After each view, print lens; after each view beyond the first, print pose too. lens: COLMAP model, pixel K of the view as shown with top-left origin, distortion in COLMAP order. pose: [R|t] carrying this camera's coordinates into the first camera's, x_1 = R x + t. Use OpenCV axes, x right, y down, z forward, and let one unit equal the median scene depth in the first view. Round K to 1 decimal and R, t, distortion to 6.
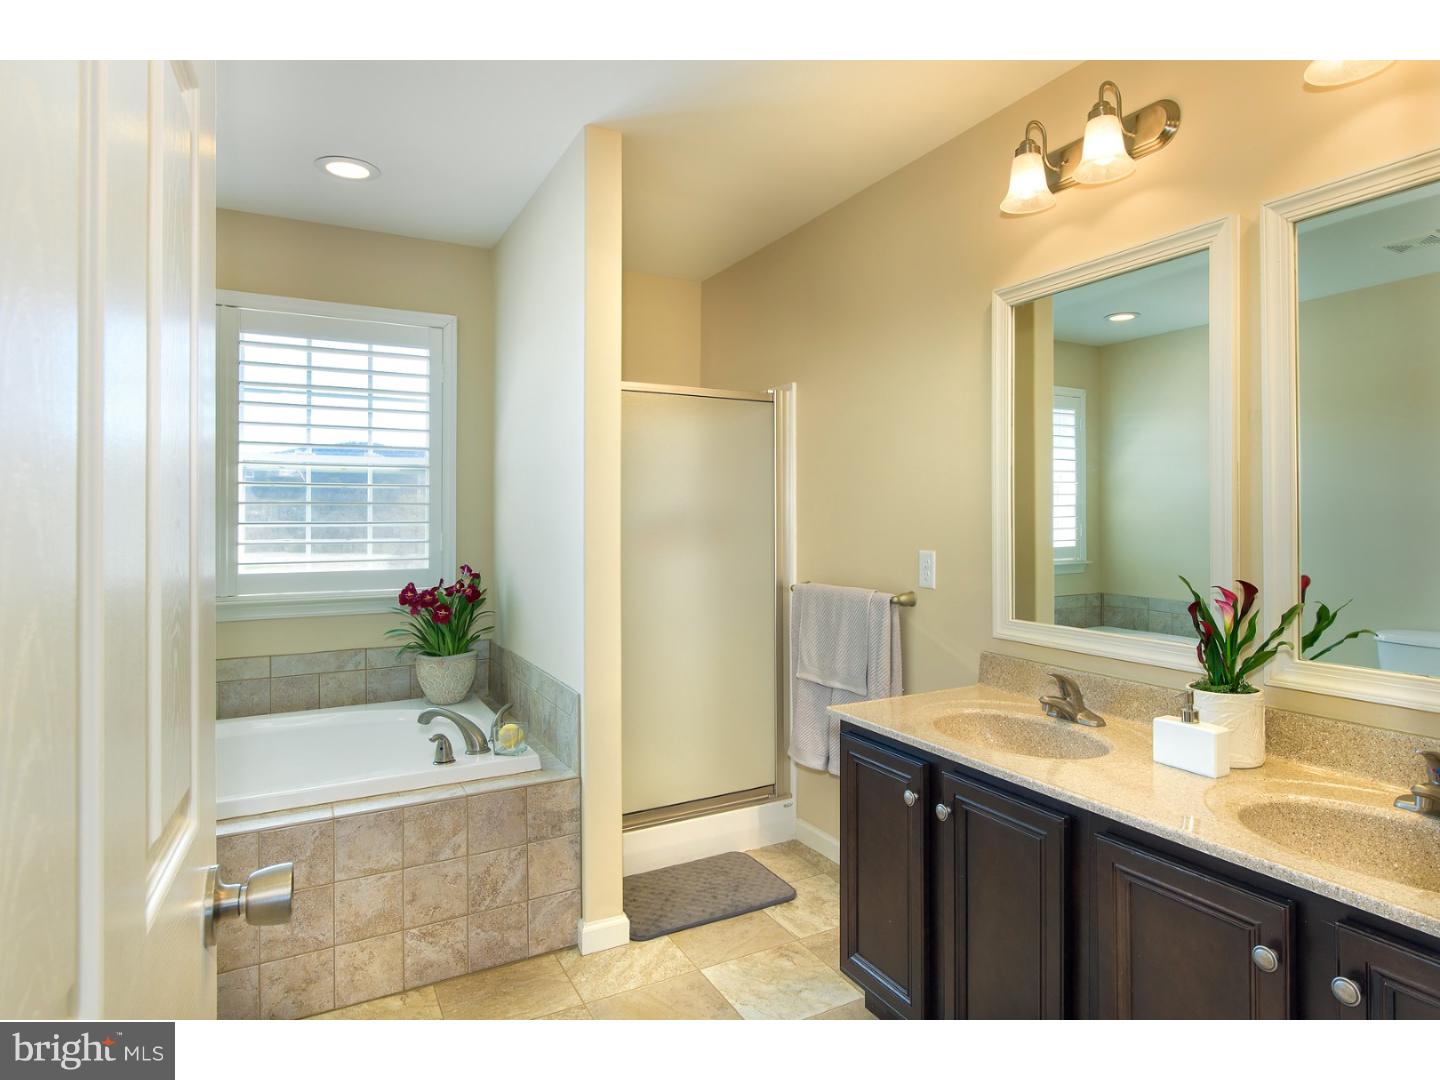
lens RADIAL K [[784.3, 0, 724.4], [0, 784.3, 482.8], [0, 0, 1]] dist [-0.022274, 0.000604]
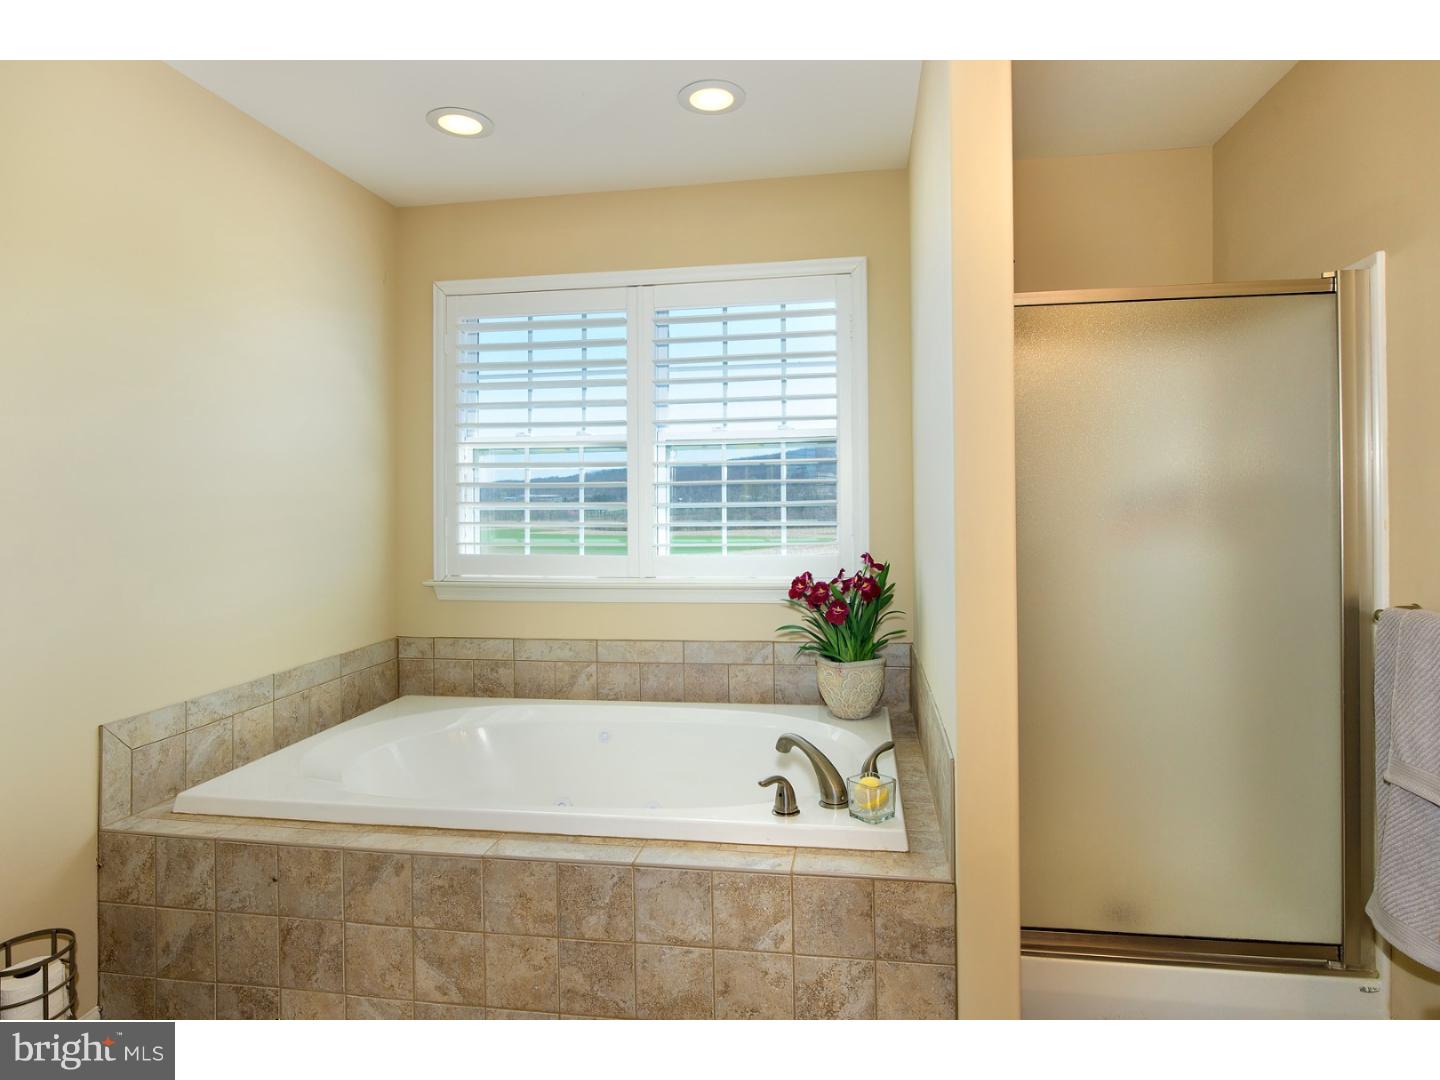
lens RADIAL K [[784.3, 0, 724.4], [0, 784.3, 482.8], [0, 0, 1]] dist [-0.022274, 0.000604]
pose [[0.792260, -0.017703, -0.609926, 0.068206], [0.037074, 0.999129, 0.019158, 0.013251], [0.609056, -0.037791, 0.792226, 0.346312]]
